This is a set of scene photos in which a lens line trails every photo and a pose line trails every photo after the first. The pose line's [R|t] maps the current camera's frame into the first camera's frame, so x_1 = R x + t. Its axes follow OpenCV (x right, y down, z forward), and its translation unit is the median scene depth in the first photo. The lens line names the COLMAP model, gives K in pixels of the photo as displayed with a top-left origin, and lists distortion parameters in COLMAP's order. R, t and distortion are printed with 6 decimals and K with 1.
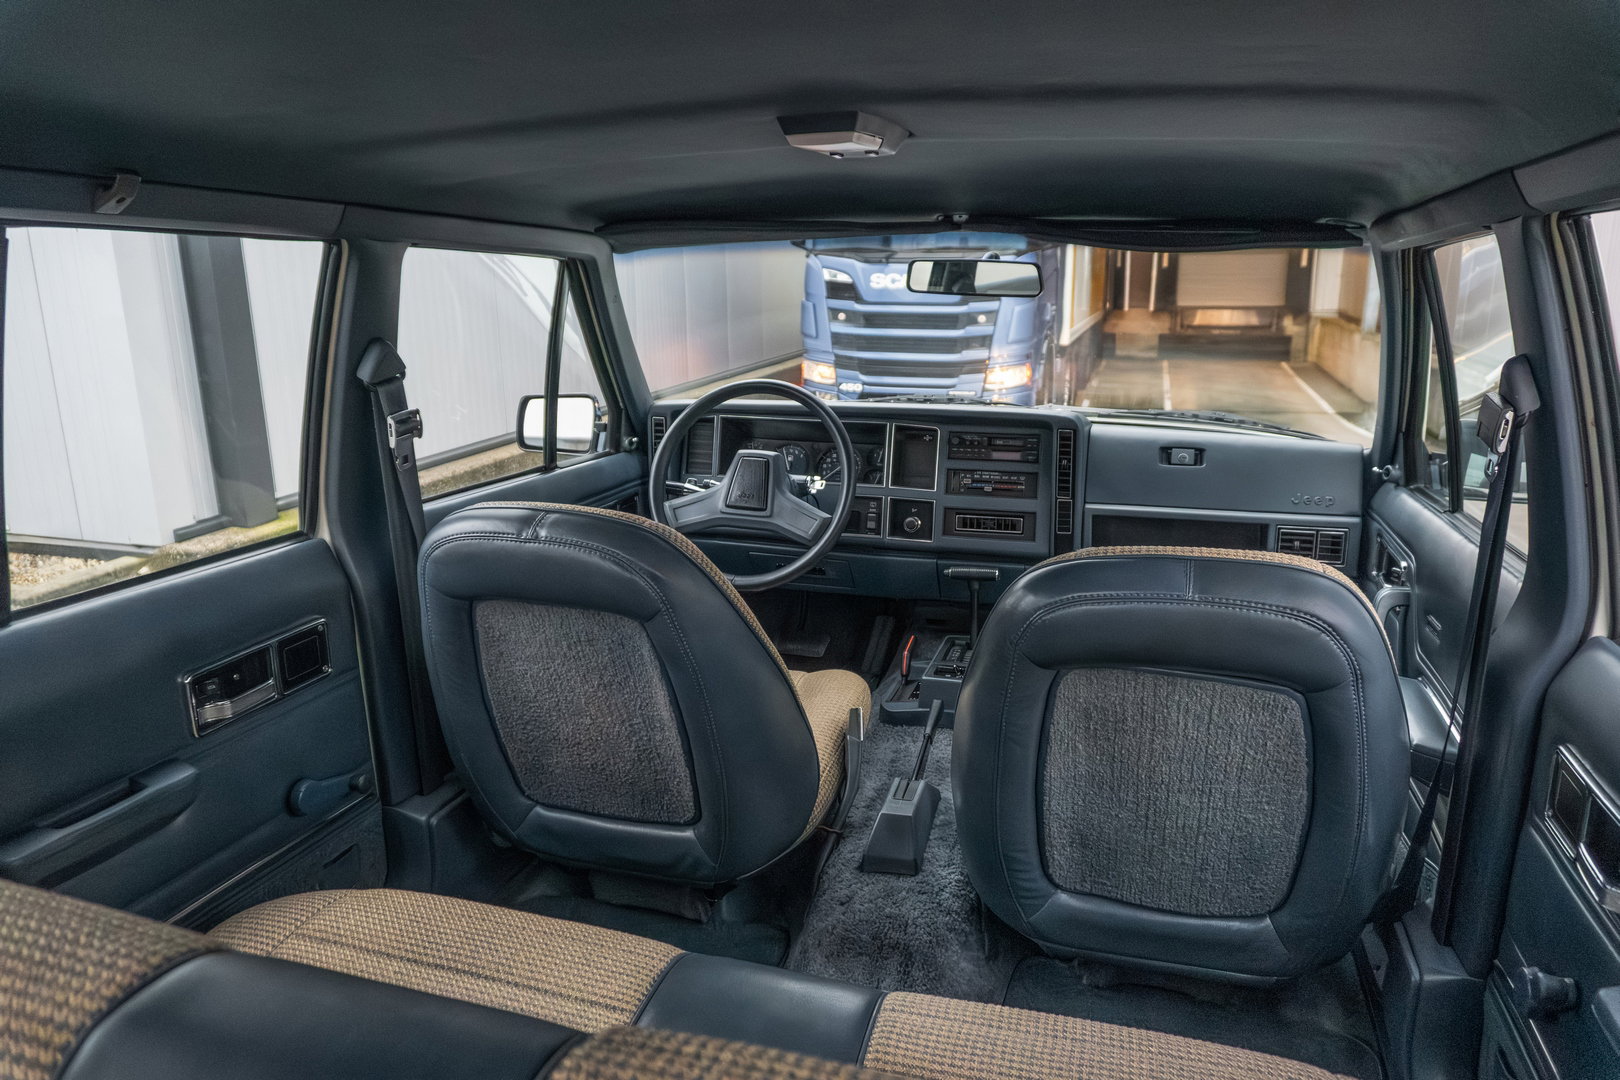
lens RADIAL K [[1090.1, 0, 816.1], [0, 1090.1, 533.6], [0, 0, 1]] dist [-0.004175, 0.000430]
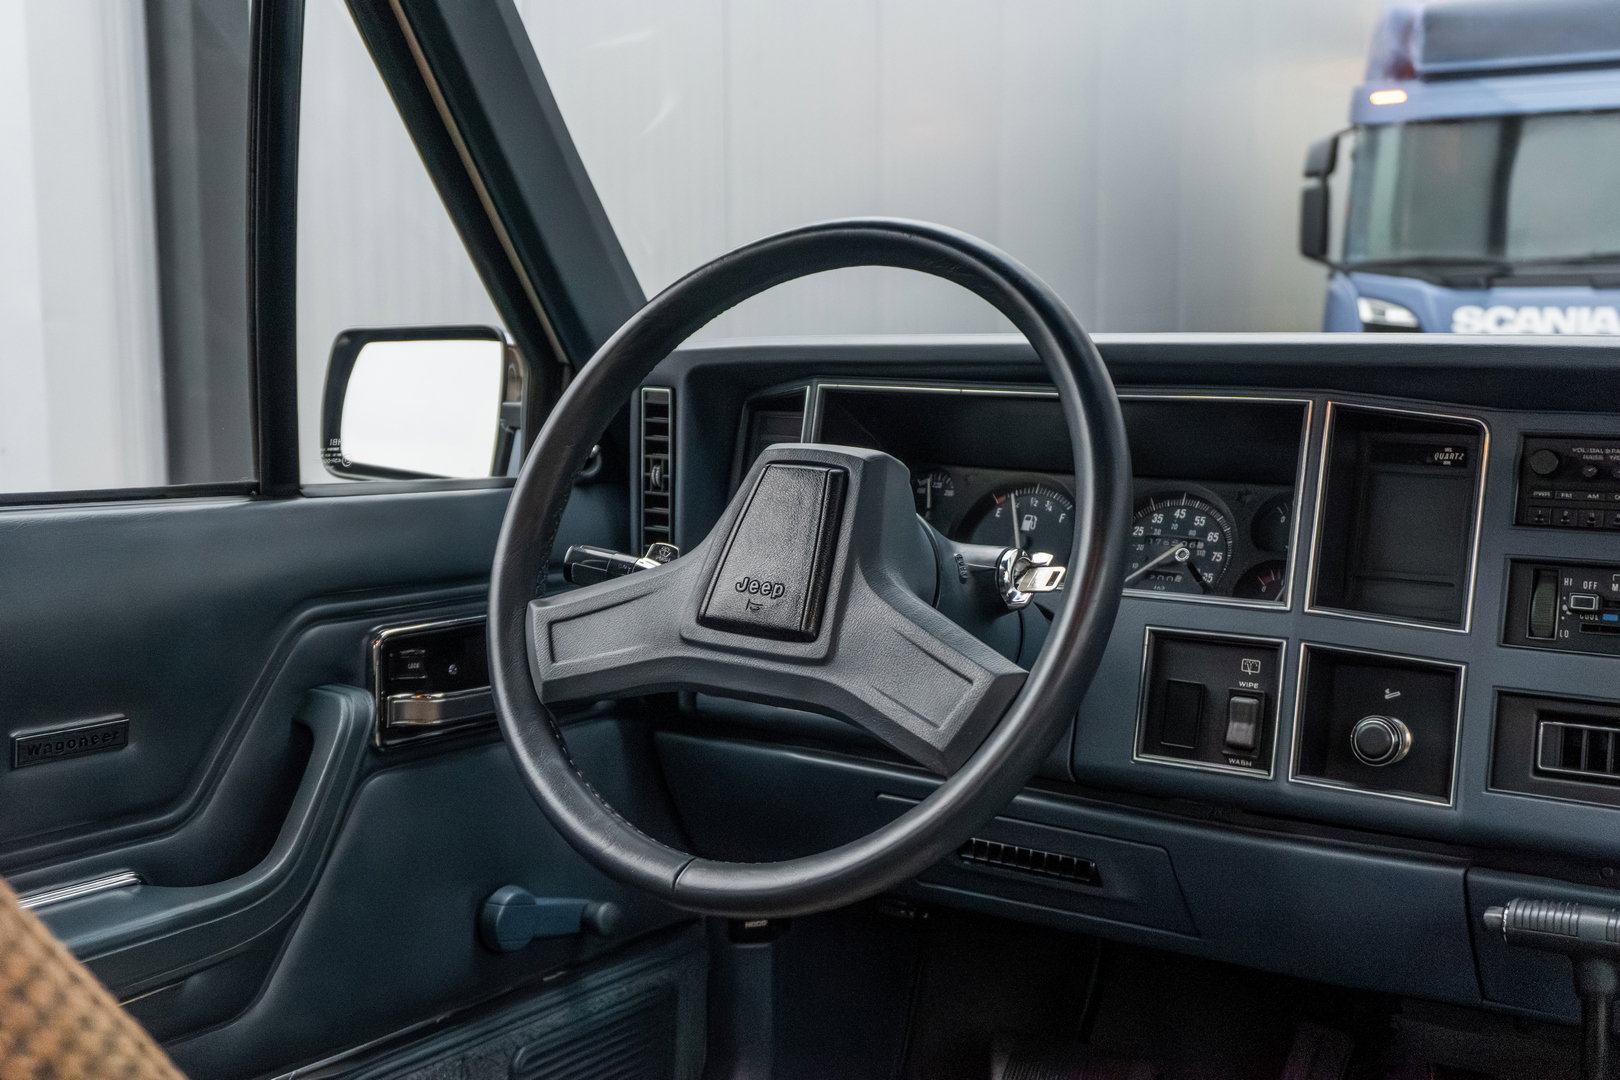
lens RADIAL K [[1851.3, 0, 811.8], [0, 1851.3, 540.6], [0, 0, 1]] dist [0.013703, 0.000000]
pose [[0.956701, 0.043732, -0.287770, 0.084315], [-0.081526, 0.989337, -0.120690, 0.011233], [0.279424, 0.138925, 0.950064, 0.477623]]
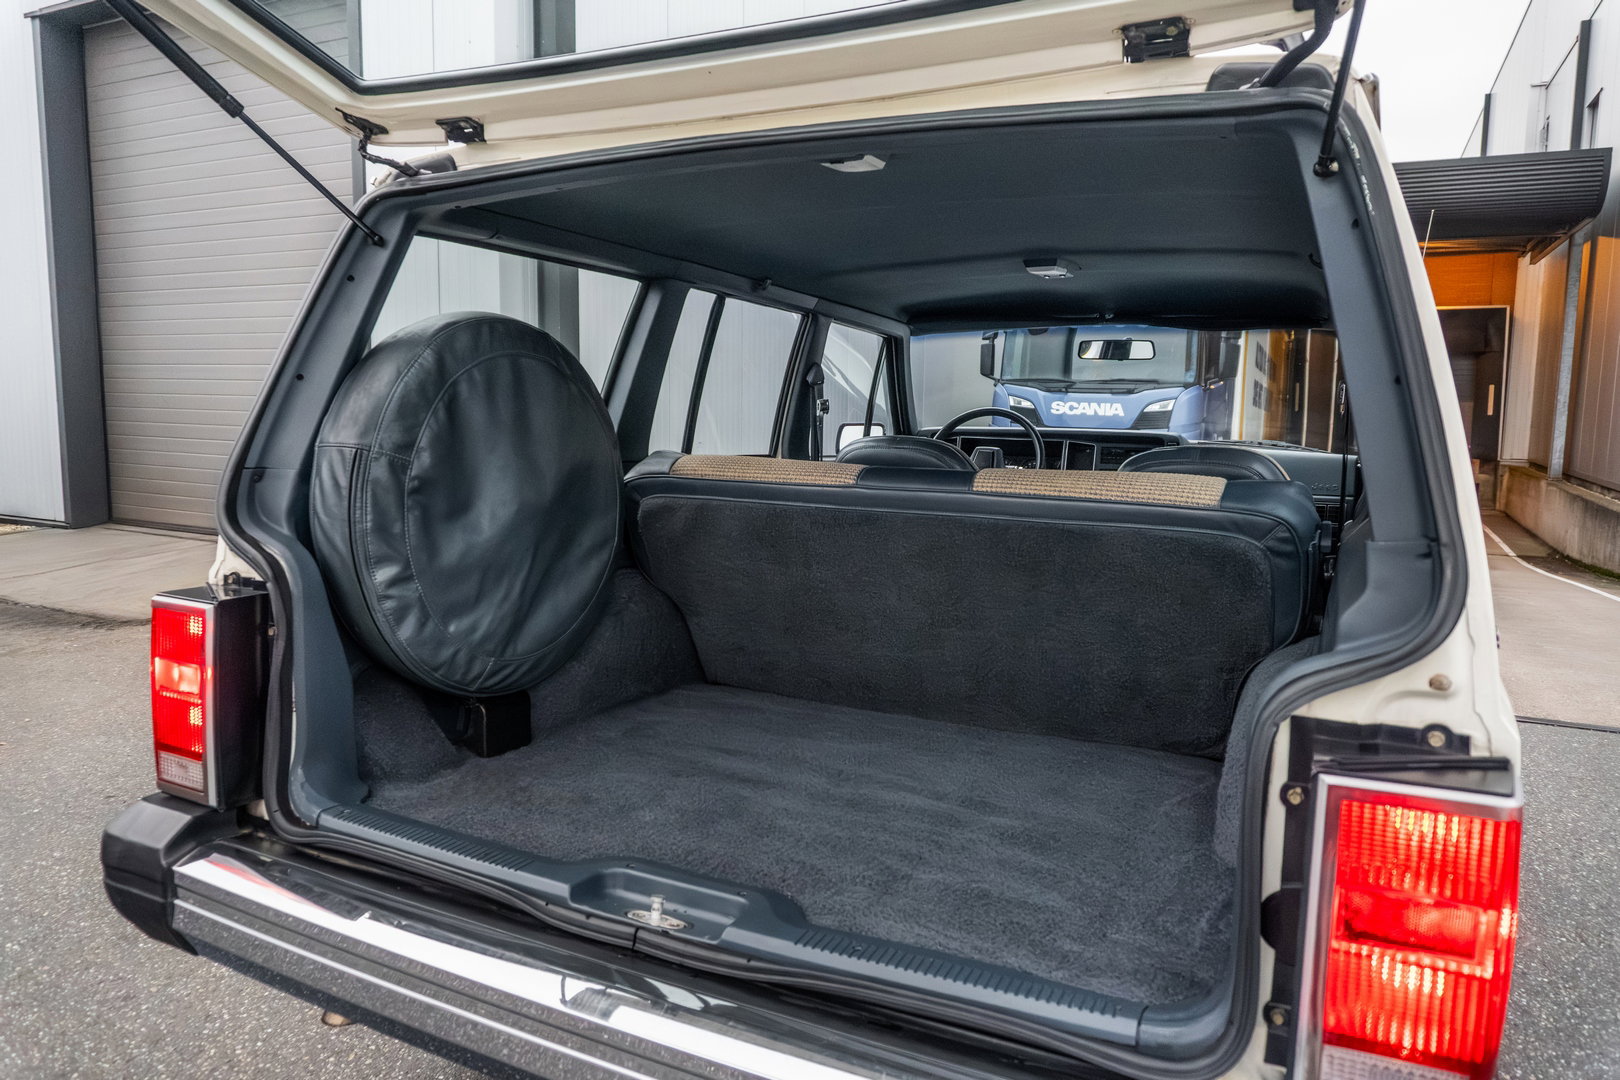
lens RADIAL K [[1090.1, 0, 814.9], [0, 1090.1, 537.8], [0, 0, 1]] dist [-0.004175, 0.000430]
pose [[0.986560, 0.044474, -0.157232, -0.041177], [-0.063625, 0.990860, -0.118943, 0.268811], [0.150505, 0.127348, 0.980373, -0.672119]]
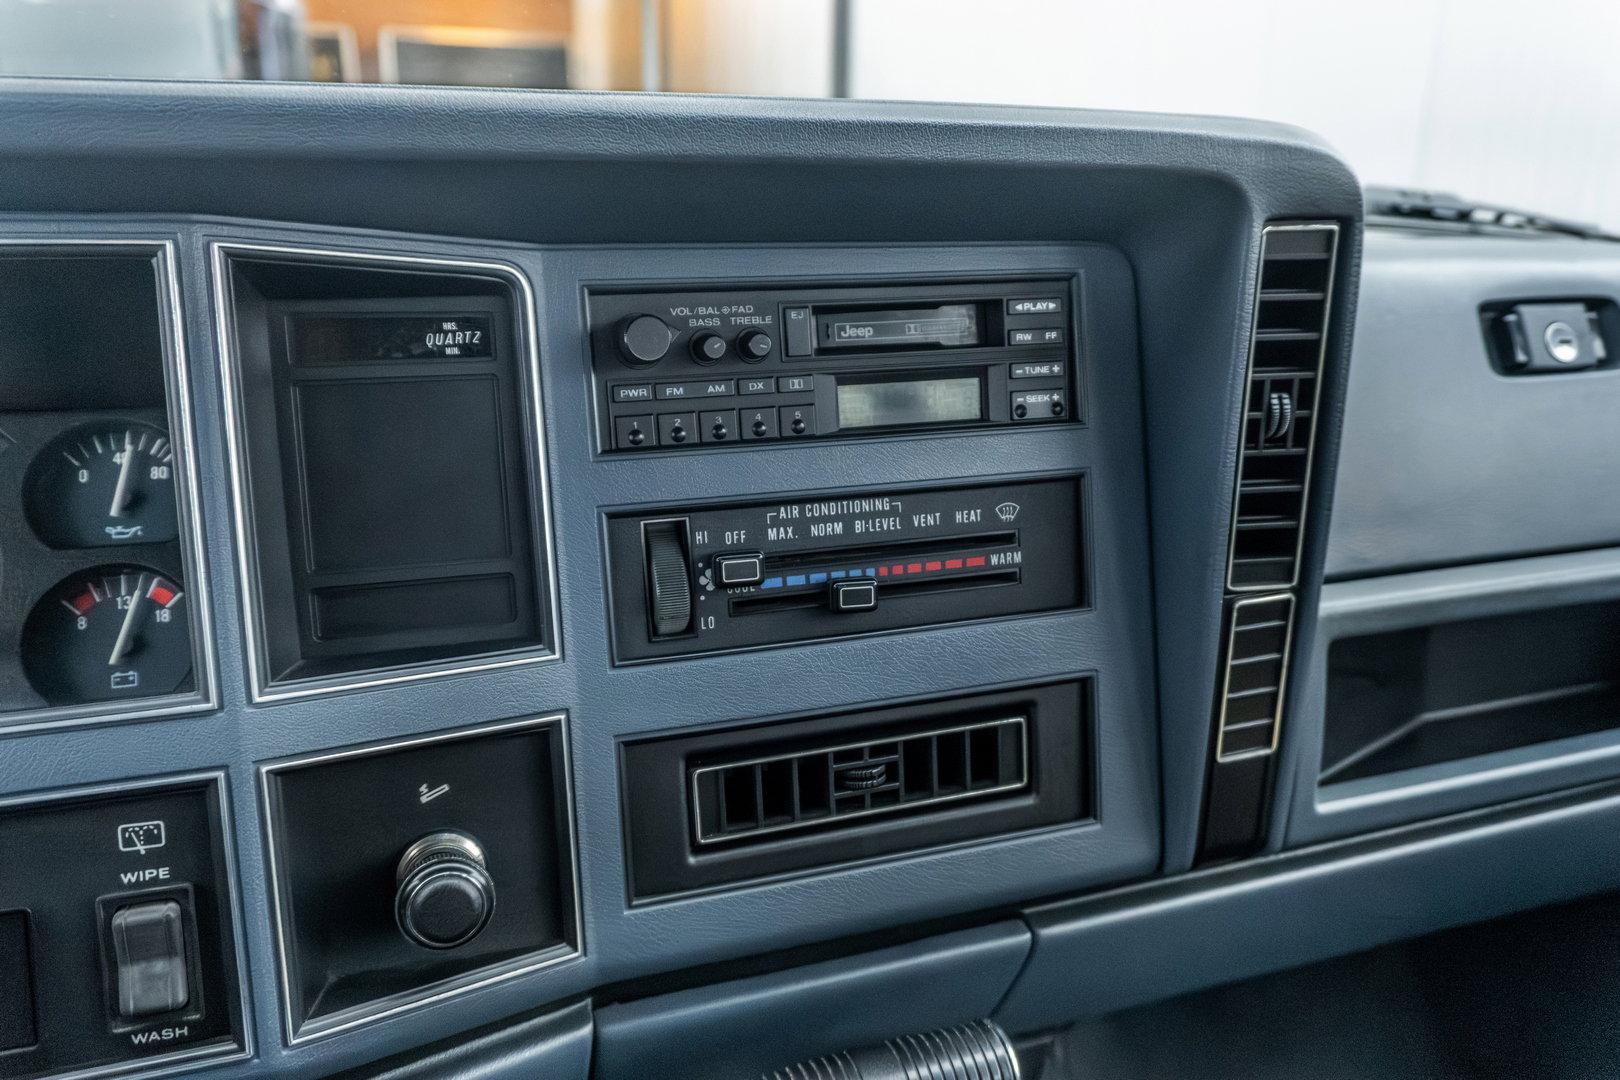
lens RADIAL K [[1223.8, 0, 824.8], [0, 1223.8, 542.5], [0, 0, 1]] dist [0.006129, -0.002973]
pose [[0.803440, -0.153988, 0.575127, 0.038888], [0.136285, 0.987893, 0.074118, -0.065263], [-0.579577, 0.018832, 0.814700, 0.837141]]
